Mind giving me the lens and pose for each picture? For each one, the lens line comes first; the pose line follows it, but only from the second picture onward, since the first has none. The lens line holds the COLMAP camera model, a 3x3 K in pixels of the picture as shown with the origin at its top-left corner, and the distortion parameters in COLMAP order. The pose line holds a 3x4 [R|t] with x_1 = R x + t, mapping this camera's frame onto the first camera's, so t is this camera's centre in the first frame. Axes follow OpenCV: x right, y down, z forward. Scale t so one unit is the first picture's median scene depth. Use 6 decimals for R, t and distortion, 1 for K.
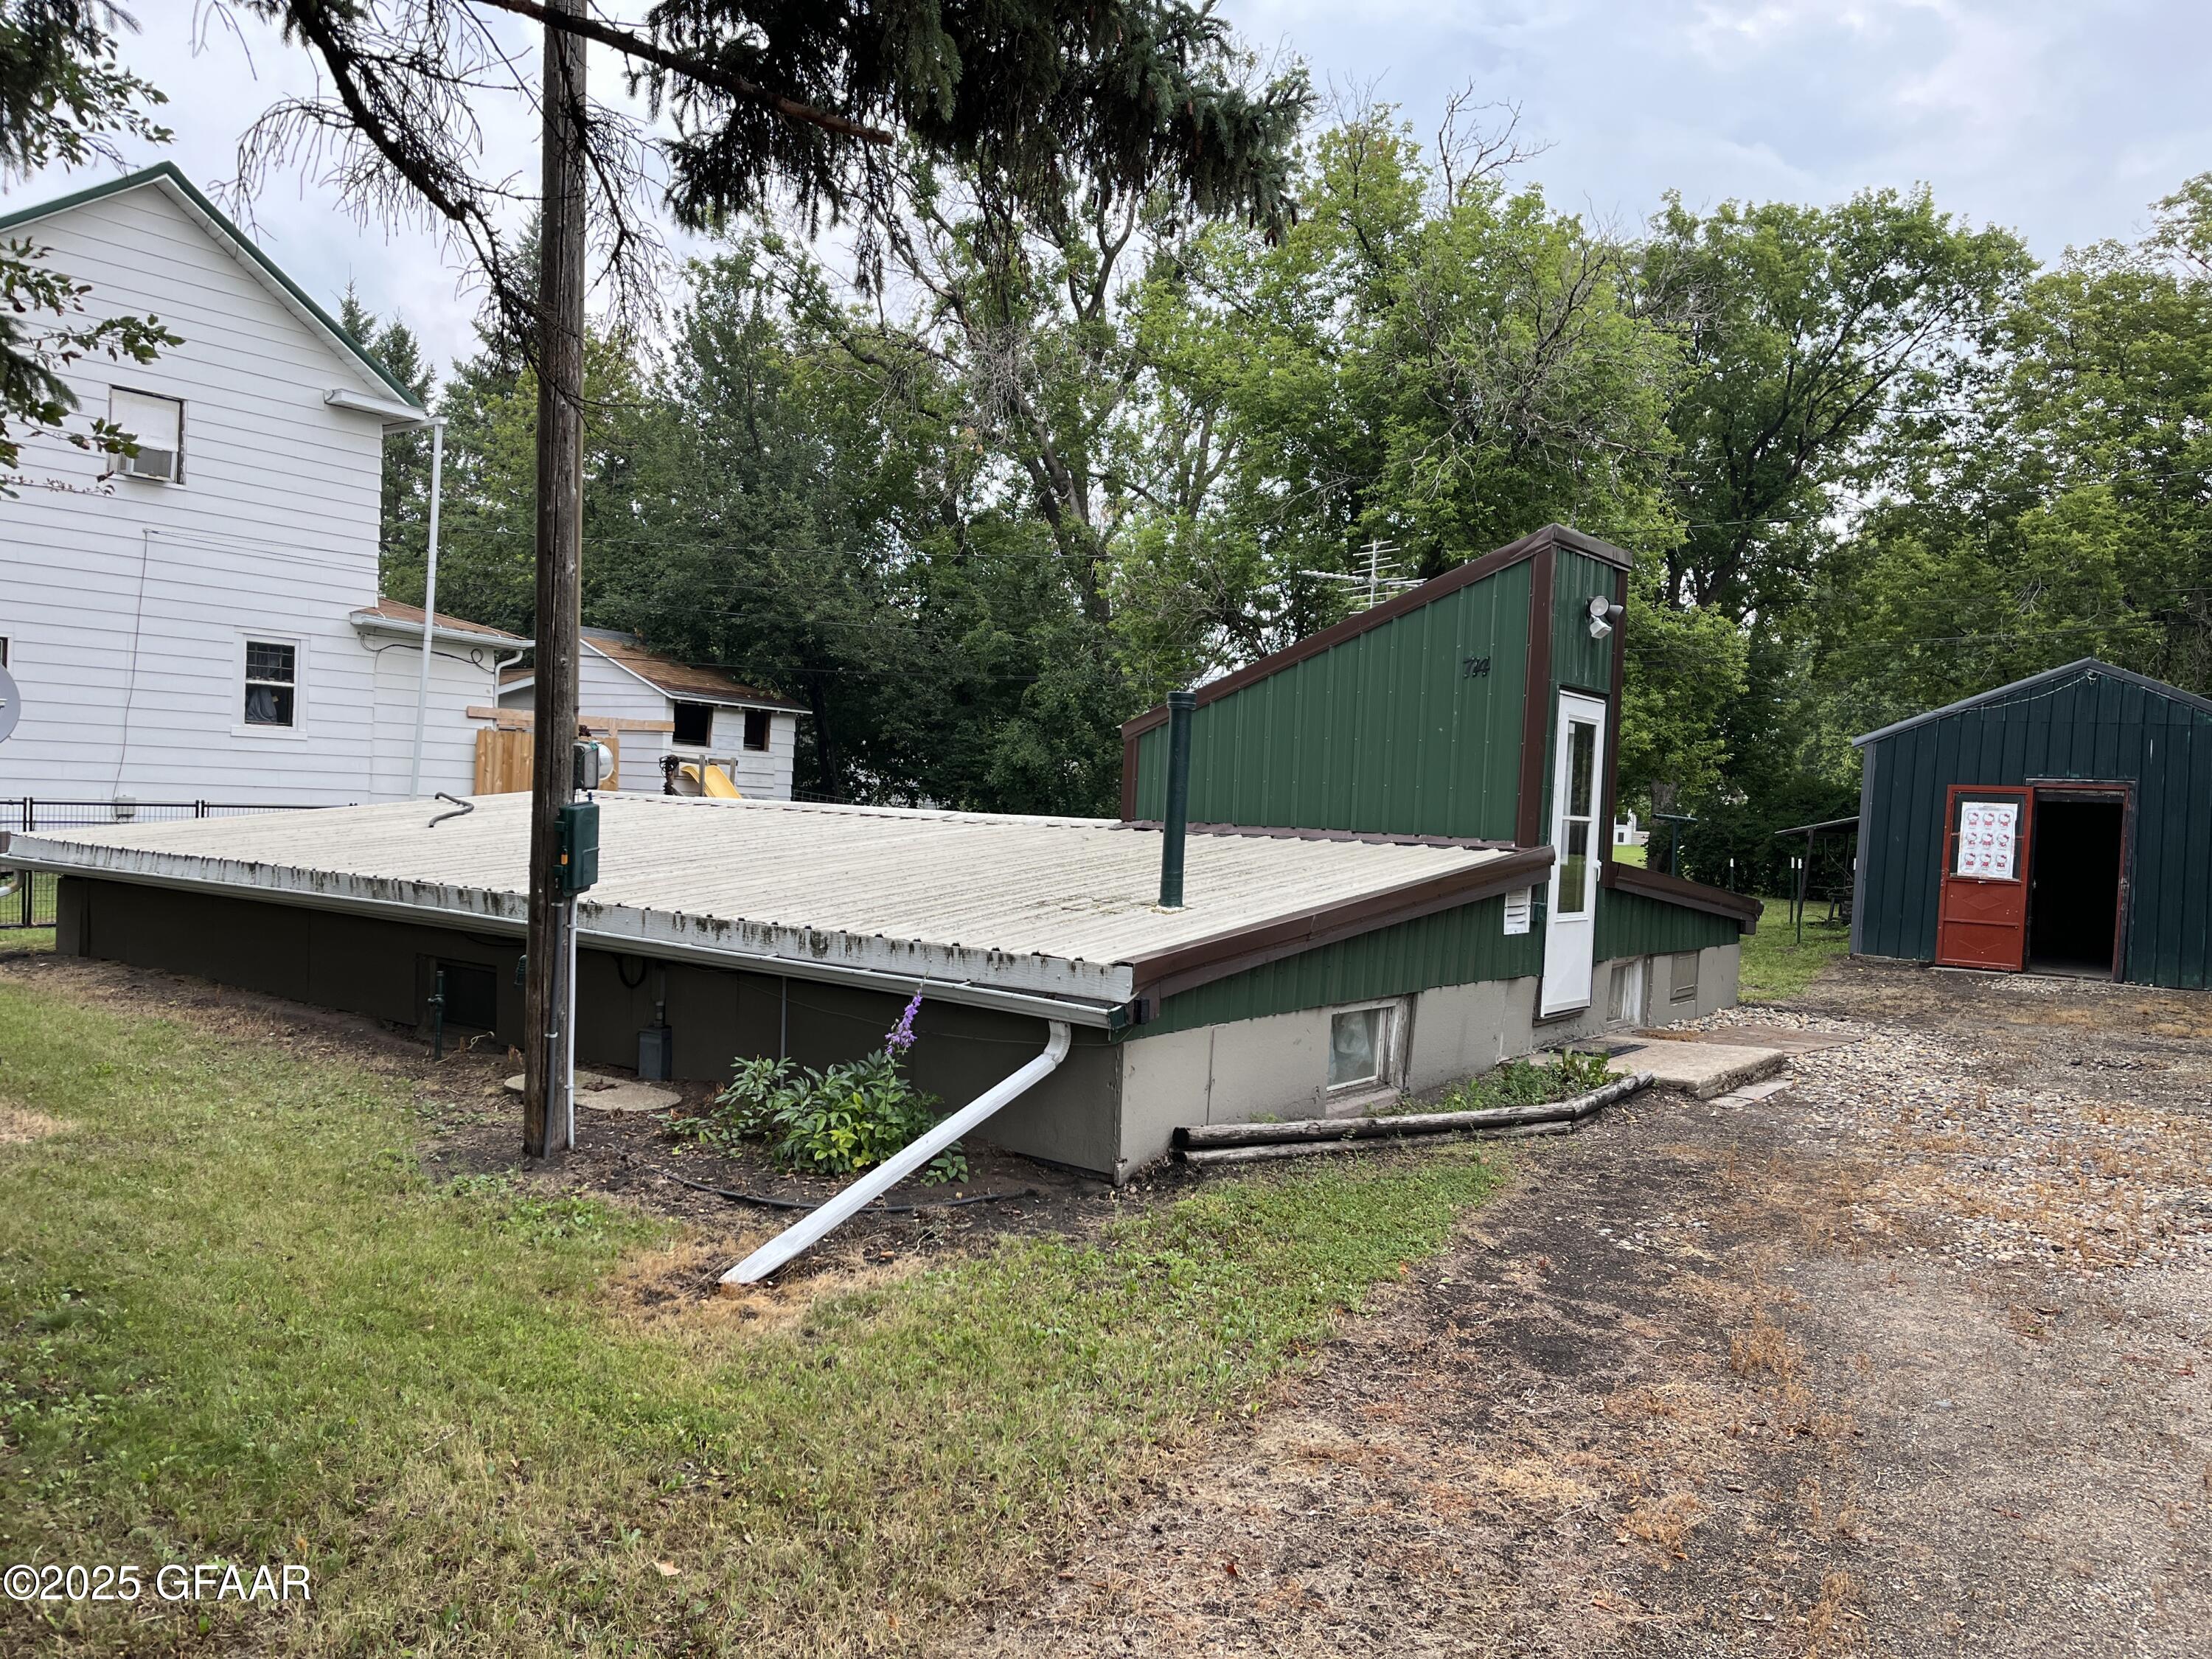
lens RADIAL K [[1674.1, 0, 1100.6], [0, 1674.1, 820.3], [0, 0, 1]] dist [0.064590, -0.085326]
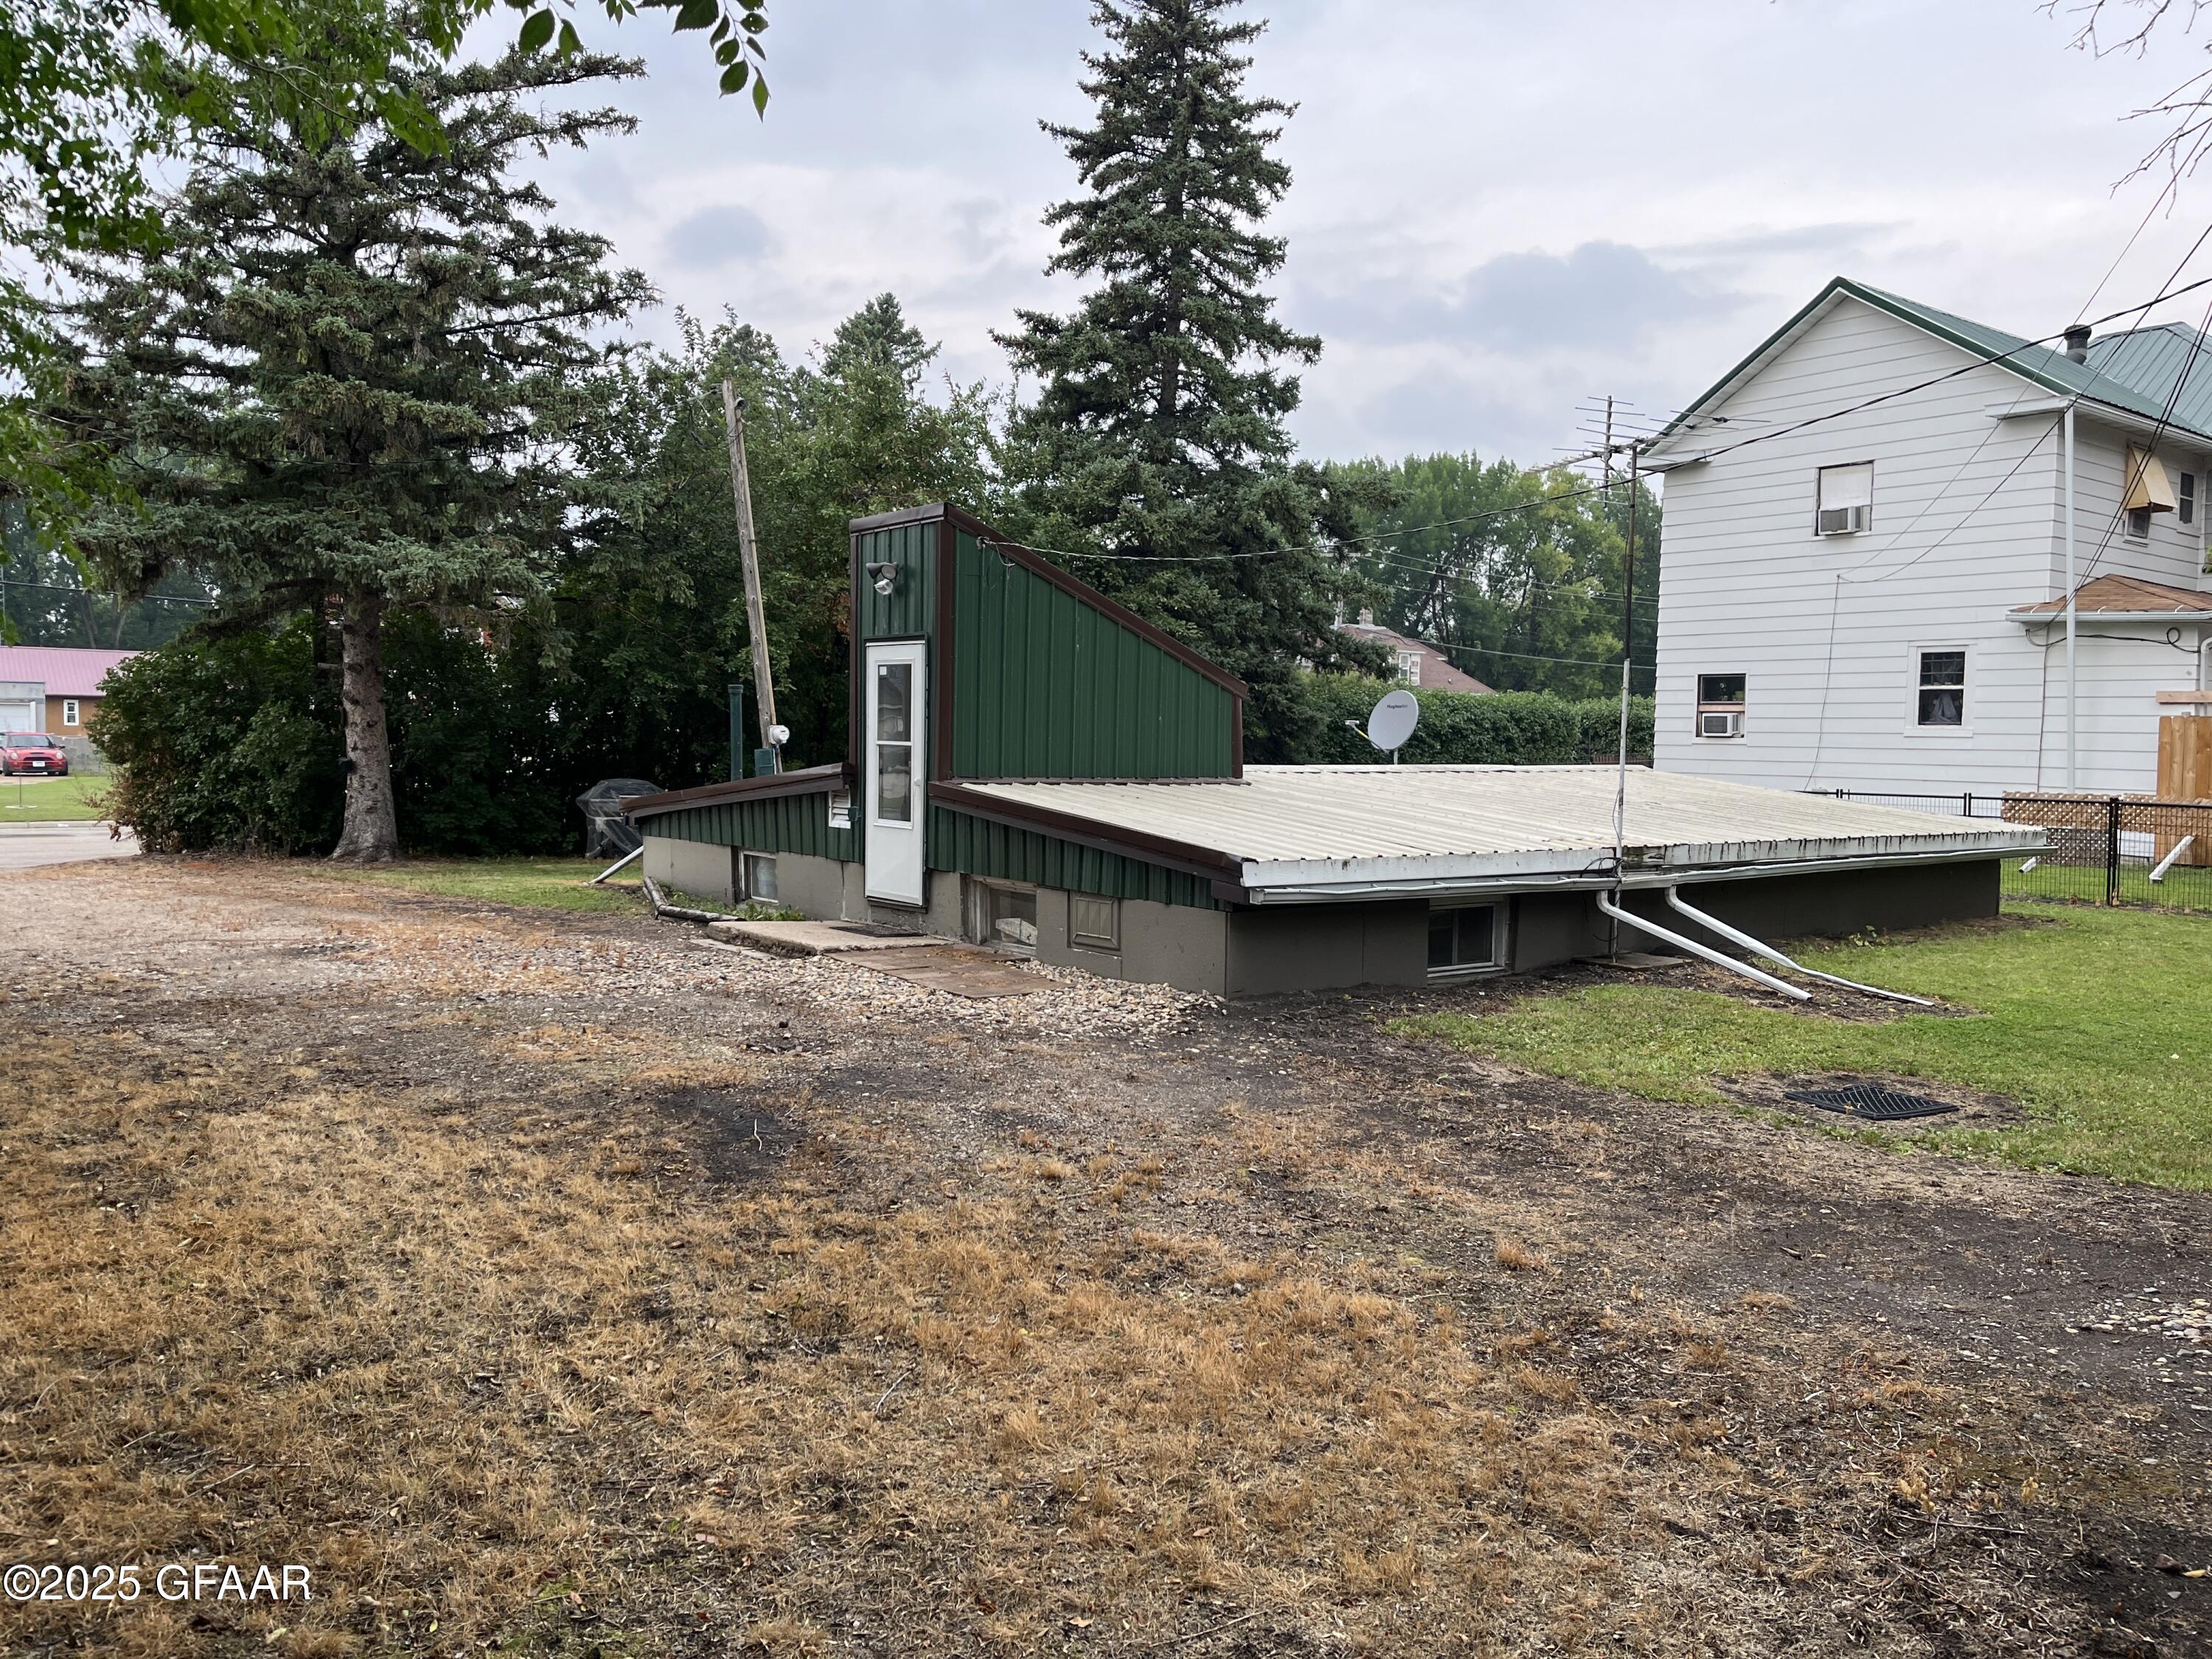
lens RADIAL K [[1674.1, 0, 1096.4], [0, 1674.1, 837.3], [0, 0, 1]] dist [0.064590, -0.085326]
pose [[-0.284184, 0.006110, -0.958750, 1.405736], [-0.040469, 0.999012, 0.018362, 0.037943], [0.957915, 0.044018, -0.283656, 1.487729]]
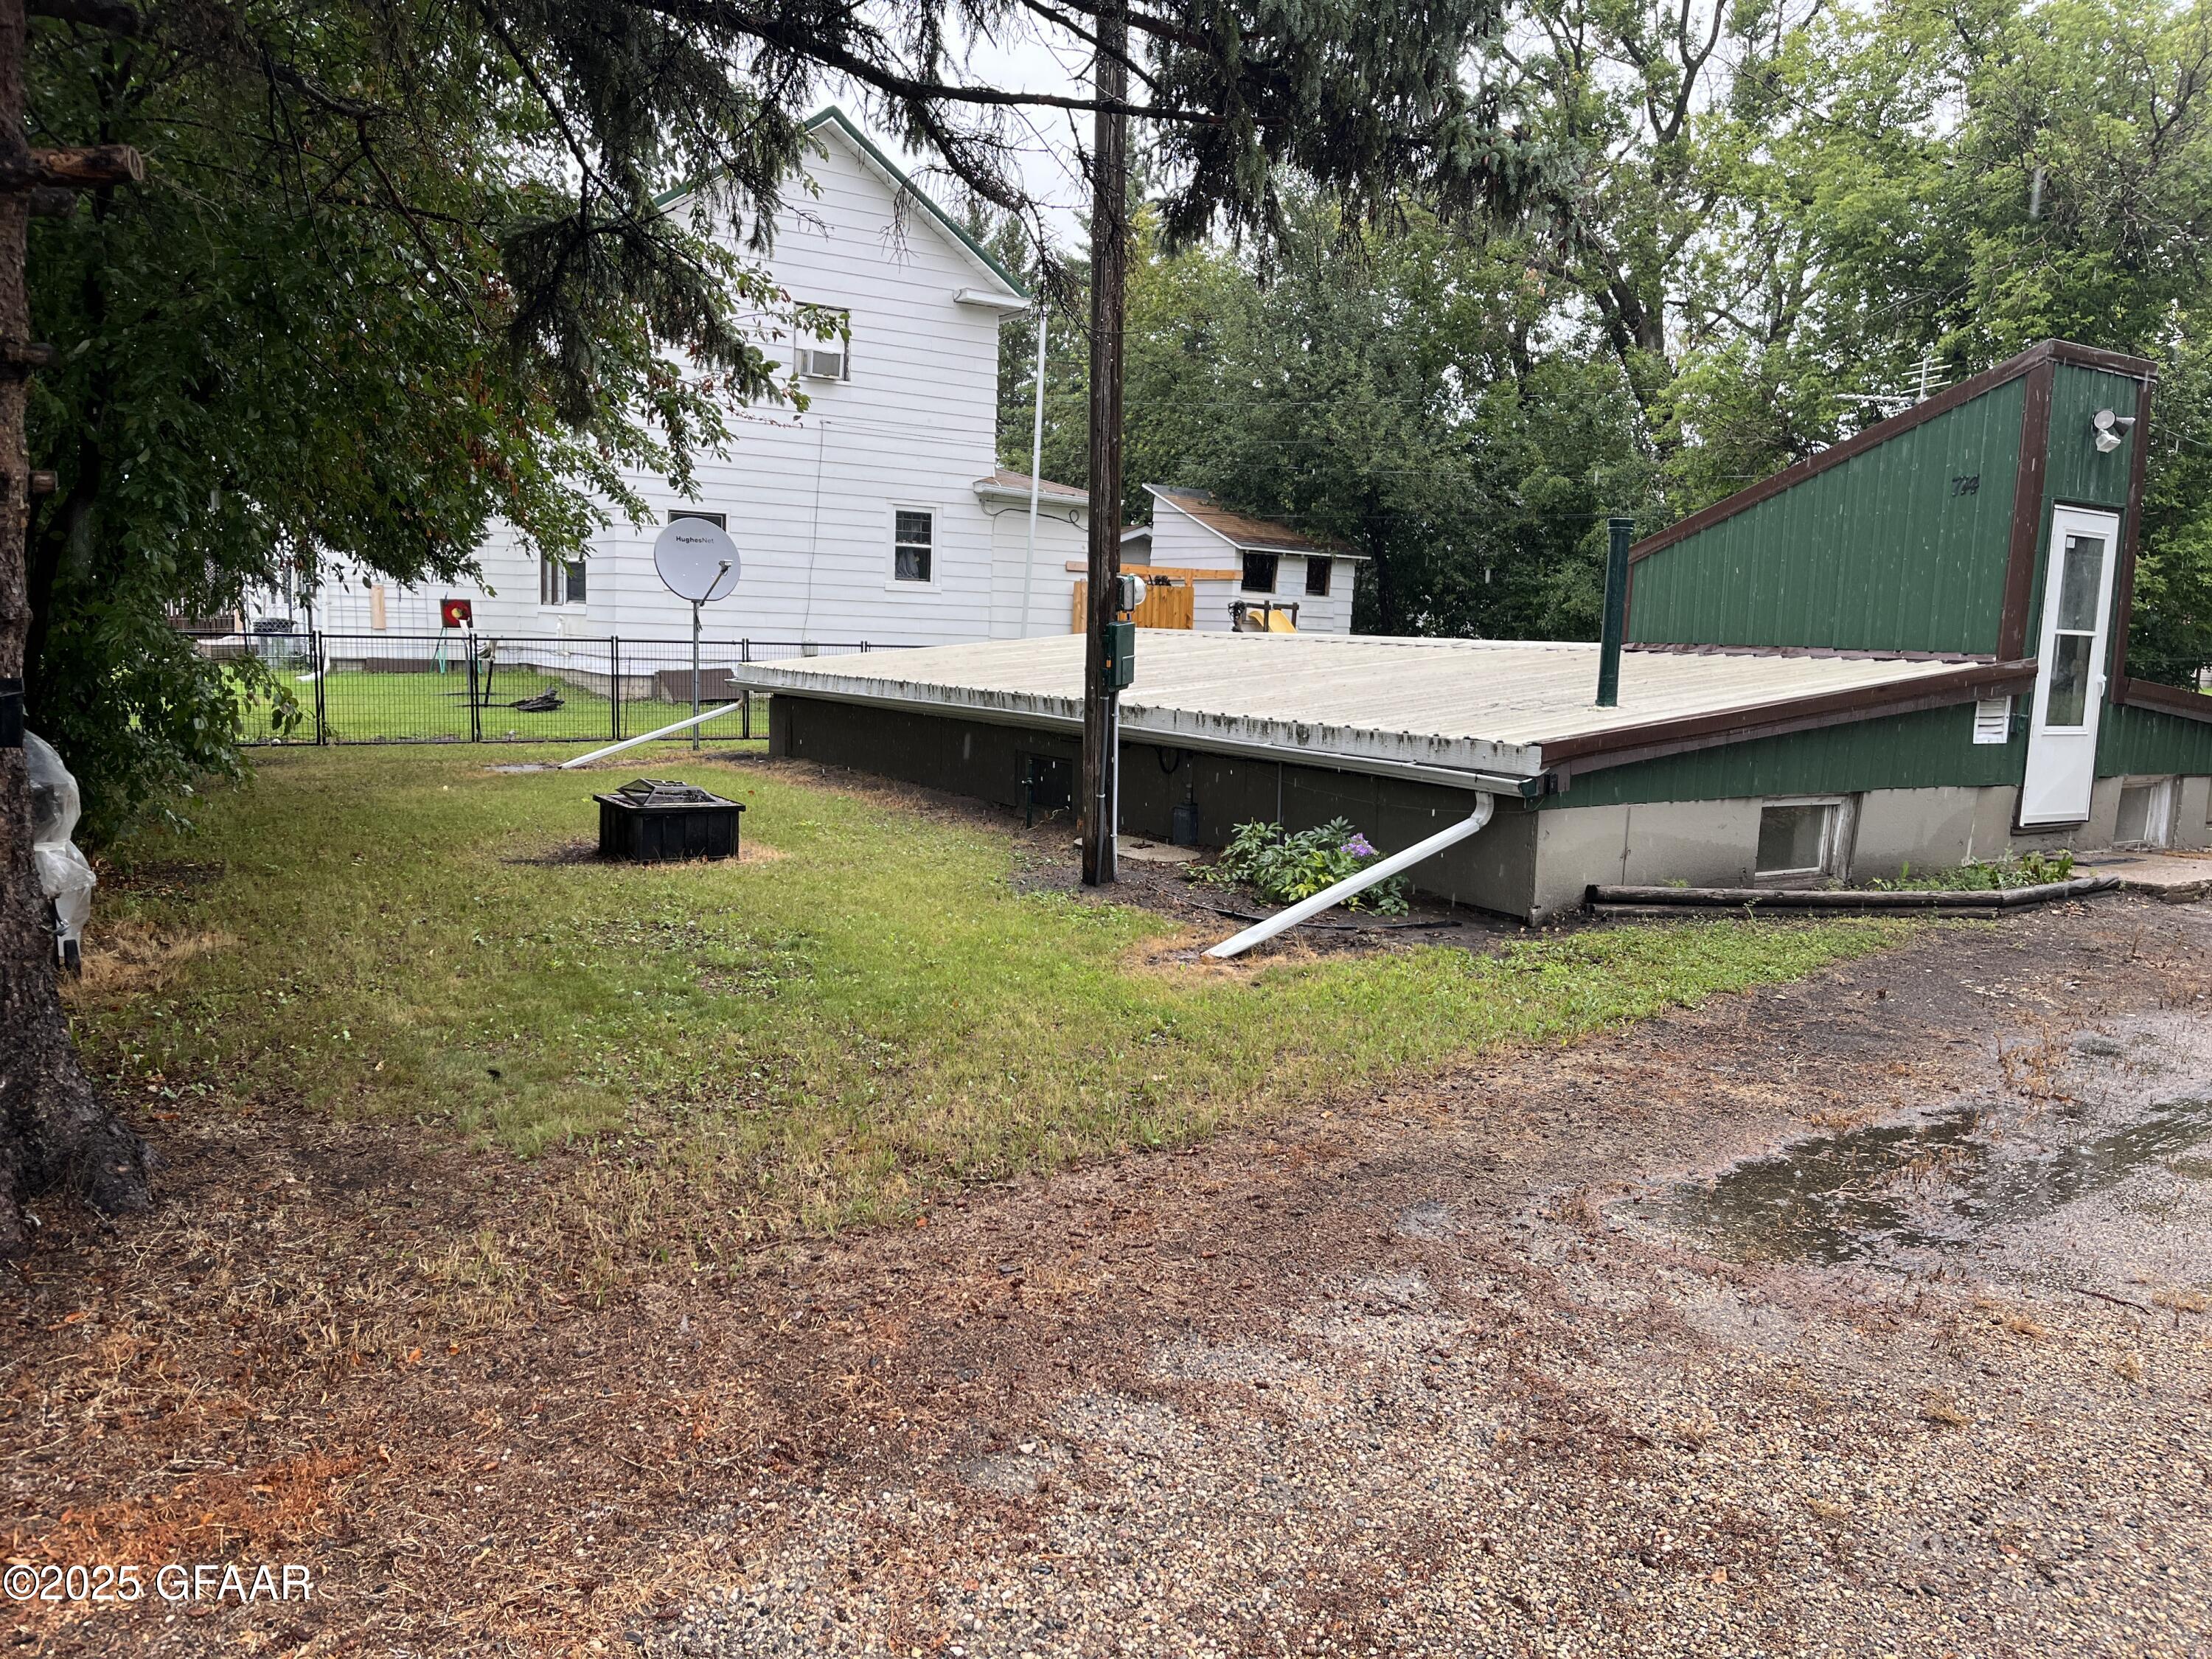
lens RADIAL K [[1674.1, 0, 1101.1], [0, 1674.1, 799.5], [0, 0, 1]] dist [0.064590, -0.085326]
pose [[0.940076, 0.021351, -0.340297, 0.082064], [0.004291, 0.997218, 0.074422, 0.020189], [0.340939, -0.071423, 0.937368, -0.158602]]
